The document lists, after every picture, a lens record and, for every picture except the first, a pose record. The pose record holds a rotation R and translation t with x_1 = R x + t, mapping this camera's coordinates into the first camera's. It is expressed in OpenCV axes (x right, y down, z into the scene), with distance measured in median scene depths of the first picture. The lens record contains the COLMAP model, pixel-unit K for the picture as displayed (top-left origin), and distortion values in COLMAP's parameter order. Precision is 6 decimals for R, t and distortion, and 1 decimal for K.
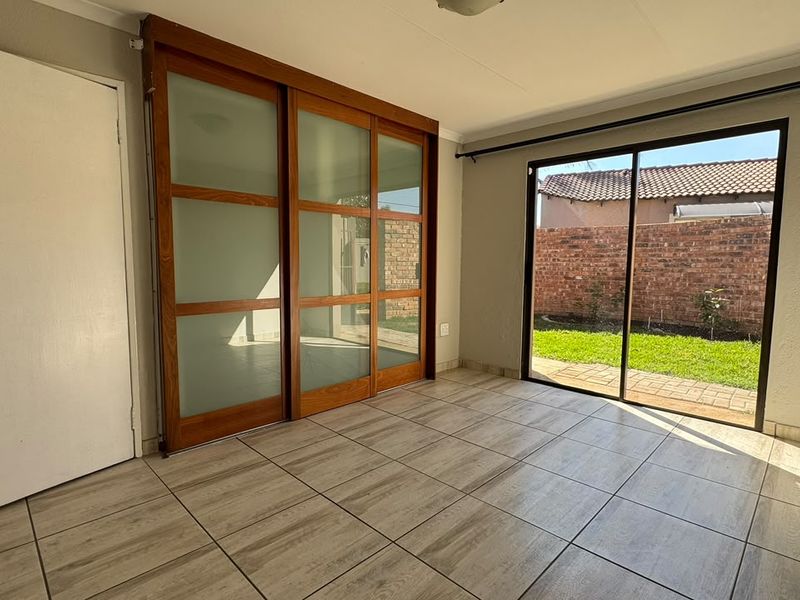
lens RADIAL K [[423.9, 0, 394.1], [0, 423.9, 305.0], [0, 0, 1]] dist [0.001643, 0.000574]
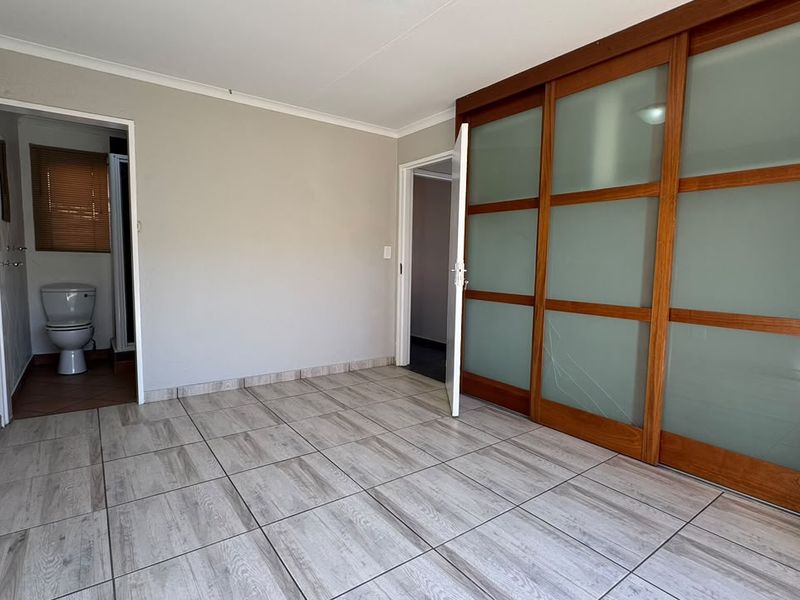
lens RADIAL K [[423.9, 0, 395.3], [0, 423.9, 295.8], [0, 0, 1]] dist [0.001643, 0.000574]
pose [[-0.149313, 0.069043, -0.986376, 0.850412], [-0.123490, 0.988447, 0.087882, -0.067631], [0.981048, 0.134929, -0.139062, 0.891524]]
